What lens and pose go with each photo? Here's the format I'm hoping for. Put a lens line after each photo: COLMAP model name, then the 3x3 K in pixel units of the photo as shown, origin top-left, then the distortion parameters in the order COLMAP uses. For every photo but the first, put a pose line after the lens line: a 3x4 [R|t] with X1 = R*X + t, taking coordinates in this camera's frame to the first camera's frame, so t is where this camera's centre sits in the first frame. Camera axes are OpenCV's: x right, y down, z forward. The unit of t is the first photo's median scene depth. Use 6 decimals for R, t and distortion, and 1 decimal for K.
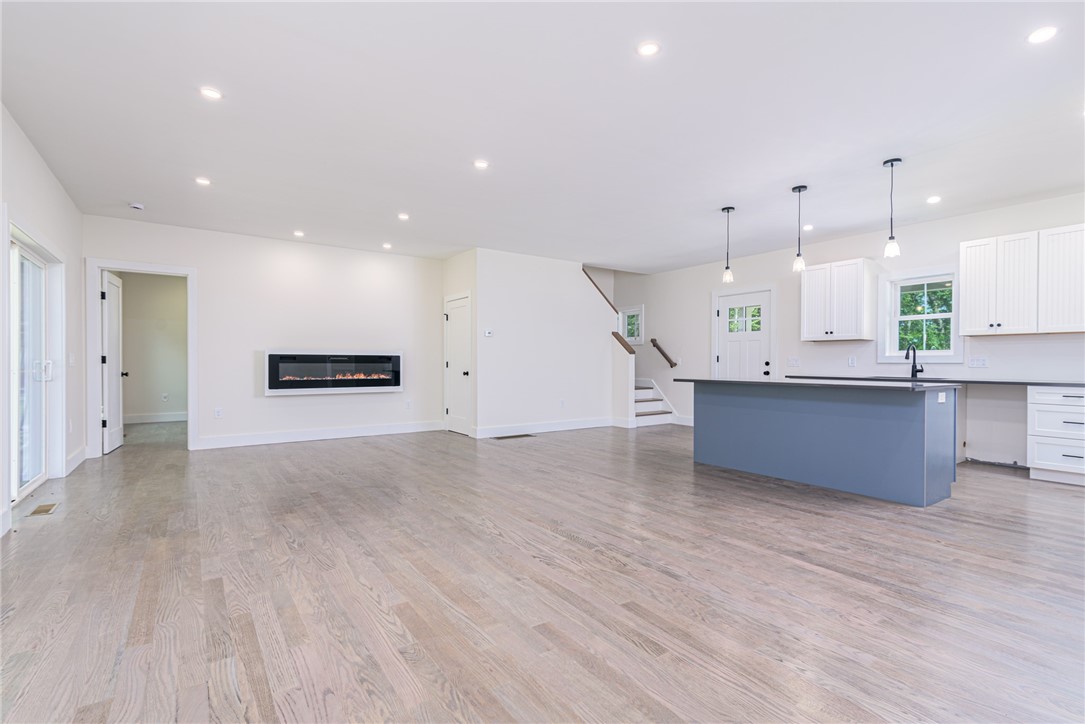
lens RADIAL K [[506.7, 0, 548.5], [0, 506.7, 370.3], [0, 0, 1]] dist [0.011597, -0.002144]
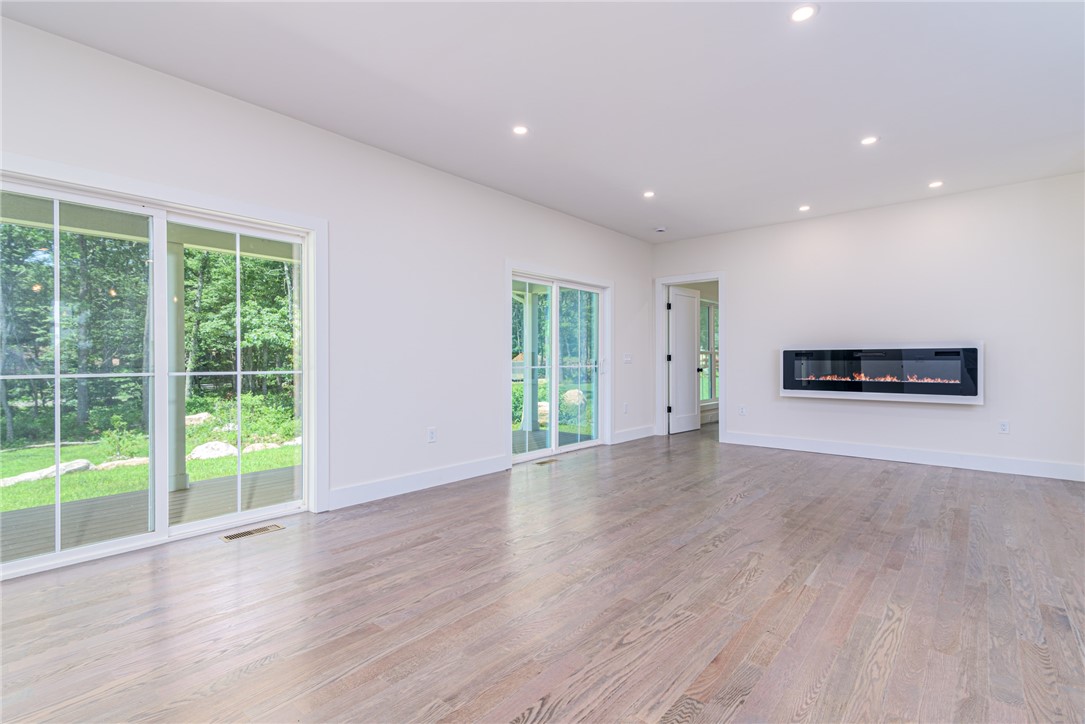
lens RADIAL K [[506.7, 0, 544.5], [0, 506.7, 360.6], [0, 0, 1]] dist [0.011597, -0.002144]
pose [[0.237543, -0.001643, -0.971376, 0.388893], [-0.012009, 0.999917, -0.004627, -0.007777], [0.971303, 0.012764, 0.237503, 0.630588]]
